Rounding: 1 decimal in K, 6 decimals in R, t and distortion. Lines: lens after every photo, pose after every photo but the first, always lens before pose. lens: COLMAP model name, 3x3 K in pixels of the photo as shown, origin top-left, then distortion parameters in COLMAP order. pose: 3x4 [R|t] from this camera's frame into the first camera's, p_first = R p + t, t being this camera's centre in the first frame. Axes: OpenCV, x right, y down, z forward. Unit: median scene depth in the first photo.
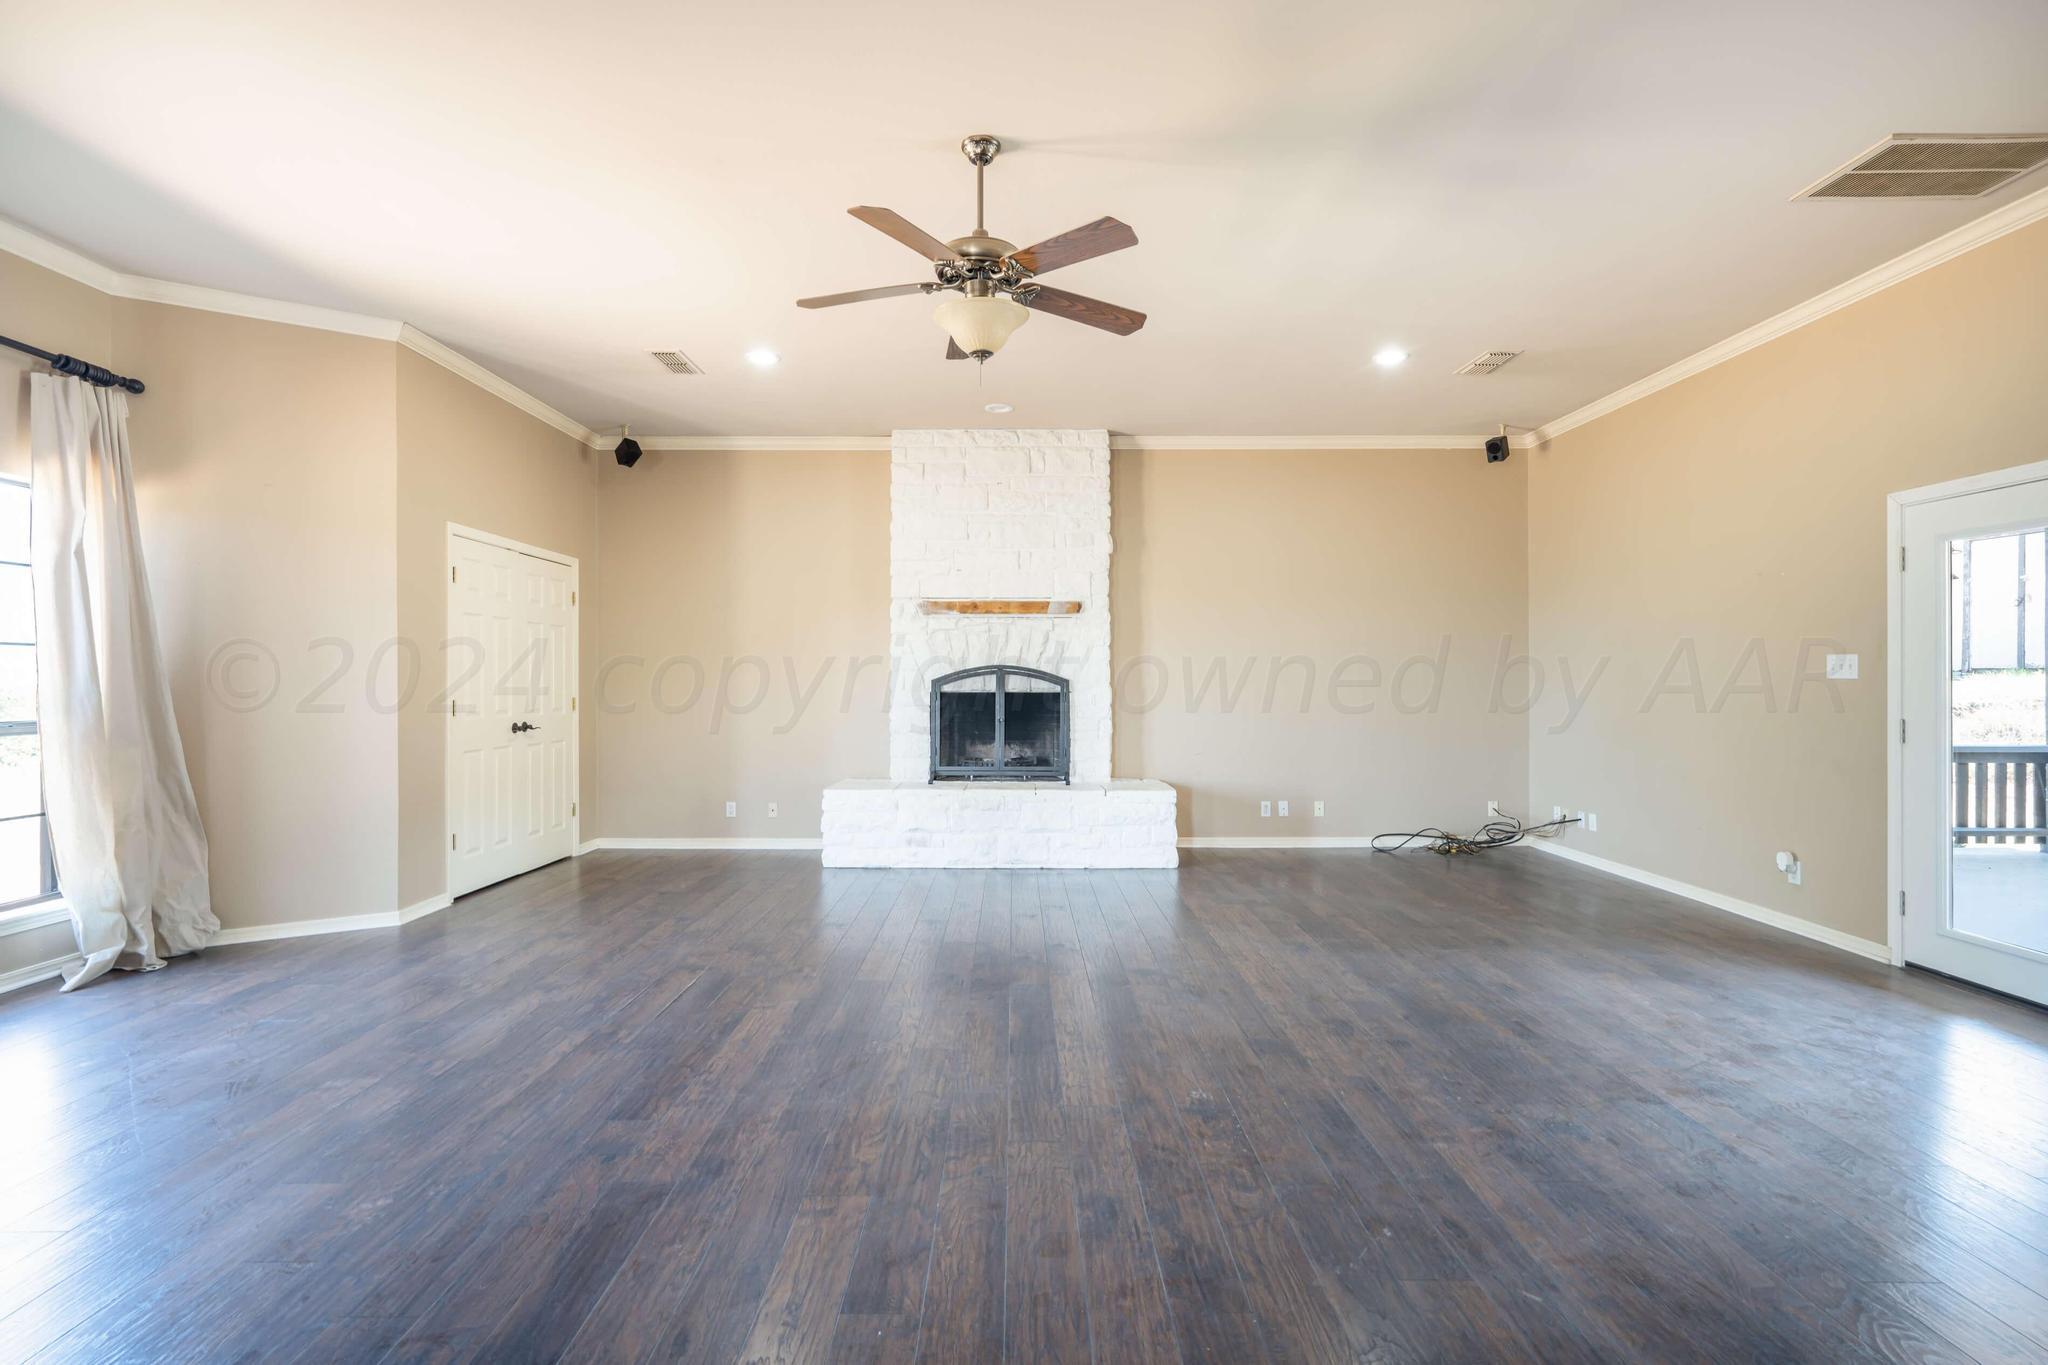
lens RADIAL K [[939.4, 0, 1014.5], [0, 939.4, 688.8], [0, 0, 1]] dist [-0.005991, 0.000981]
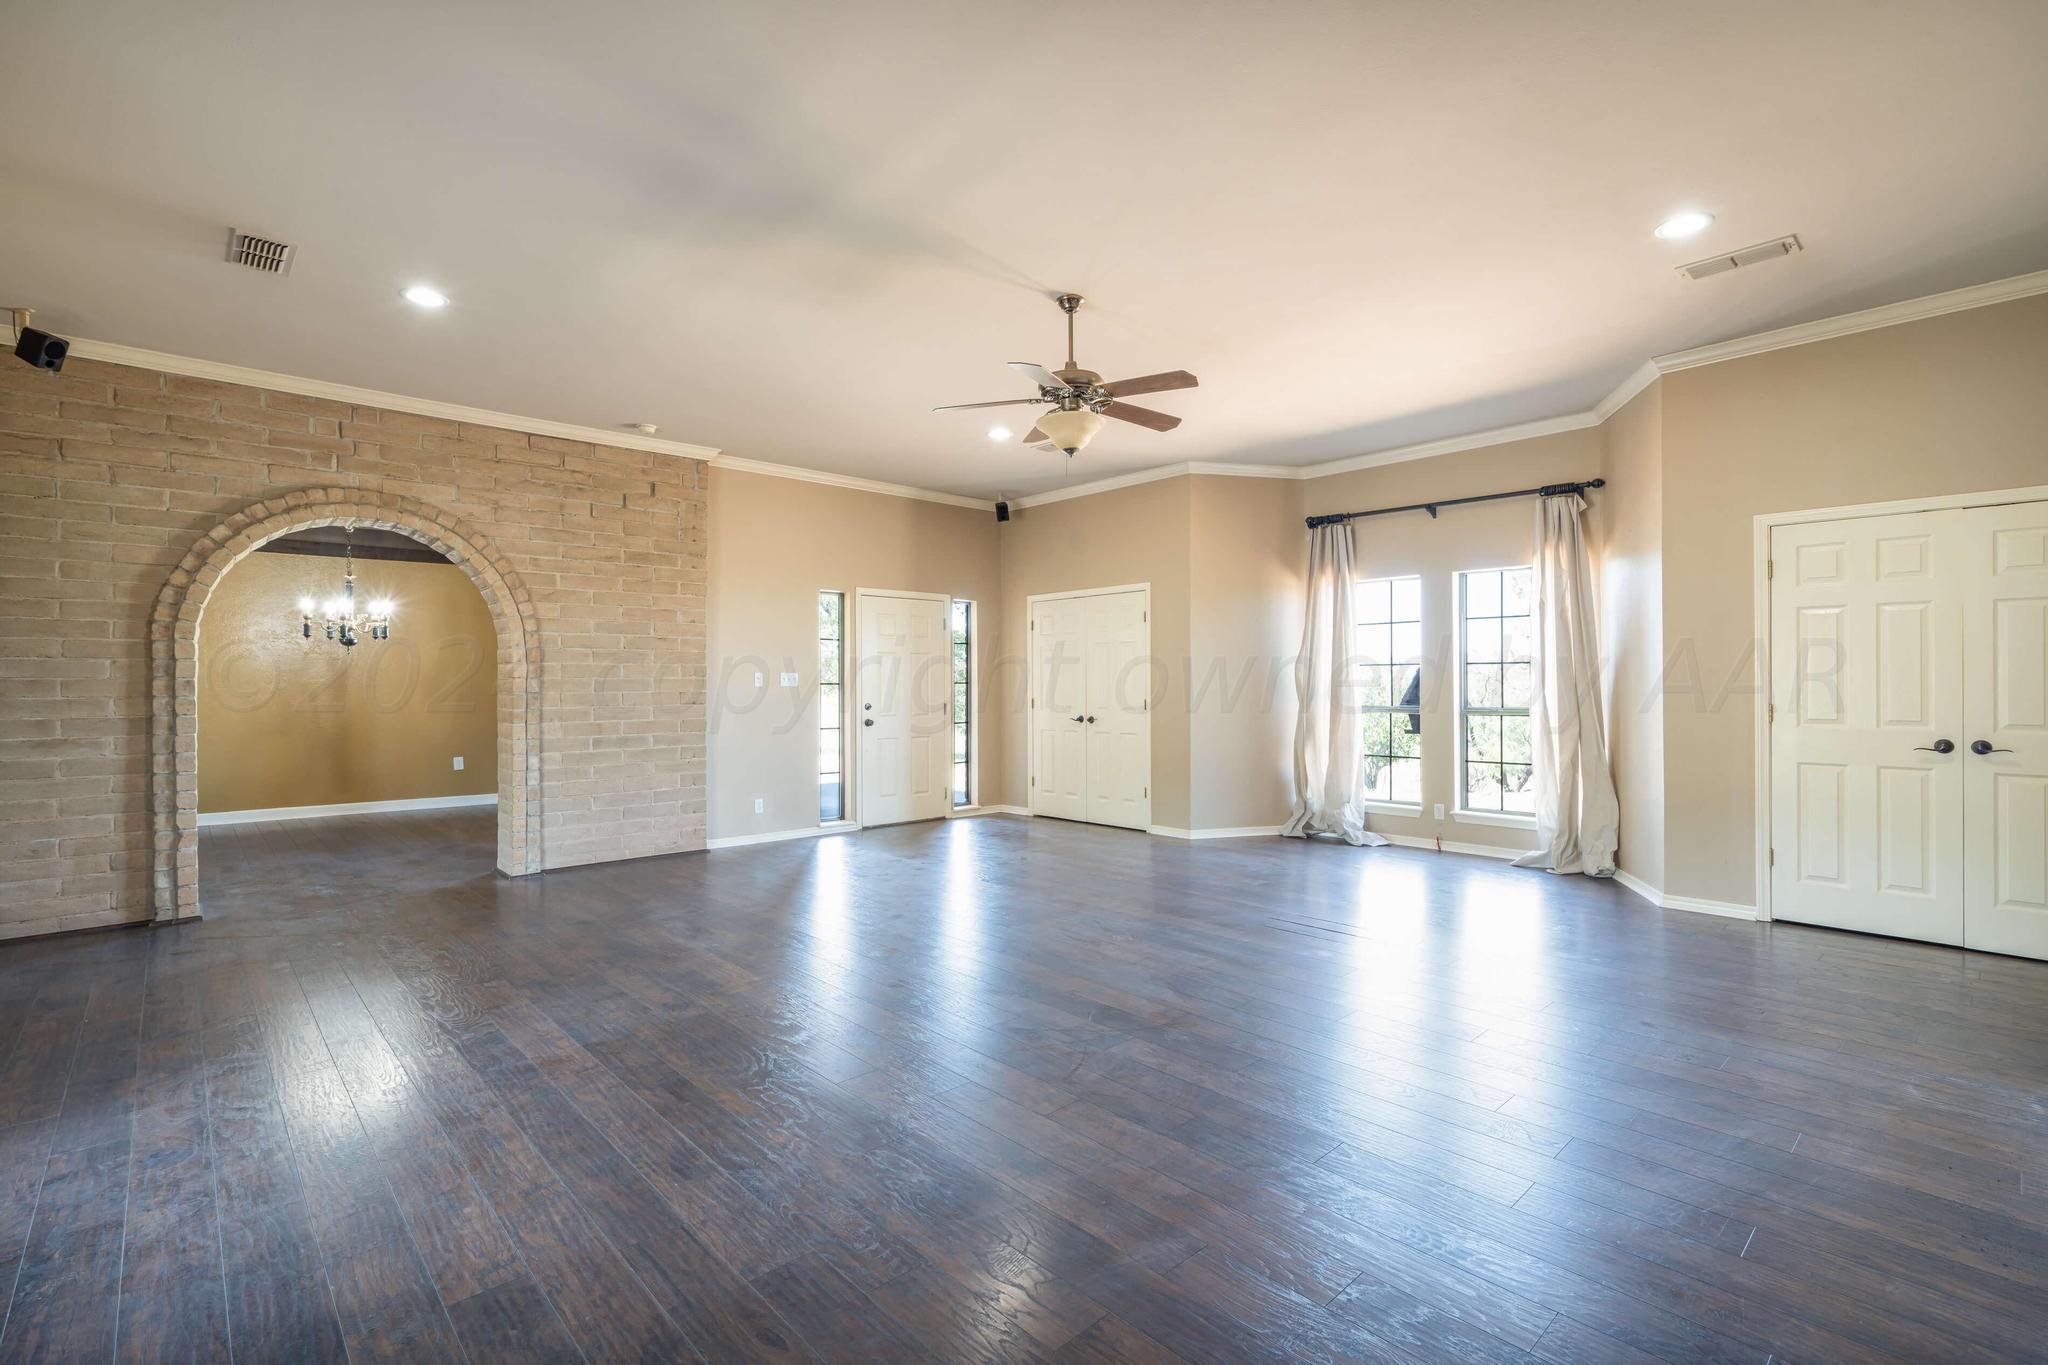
lens RADIAL K [[939.4, 0, 1017.2], [0, 939.4, 682.7], [0, 0, 1]] dist [-0.005991, 0.000981]
pose [[-0.740325, -0.000707, -0.672249, 0.802920], [-0.002811, 0.999994, 0.002045, -0.013935], [0.672243, 0.003404, -0.740322, 1.657407]]
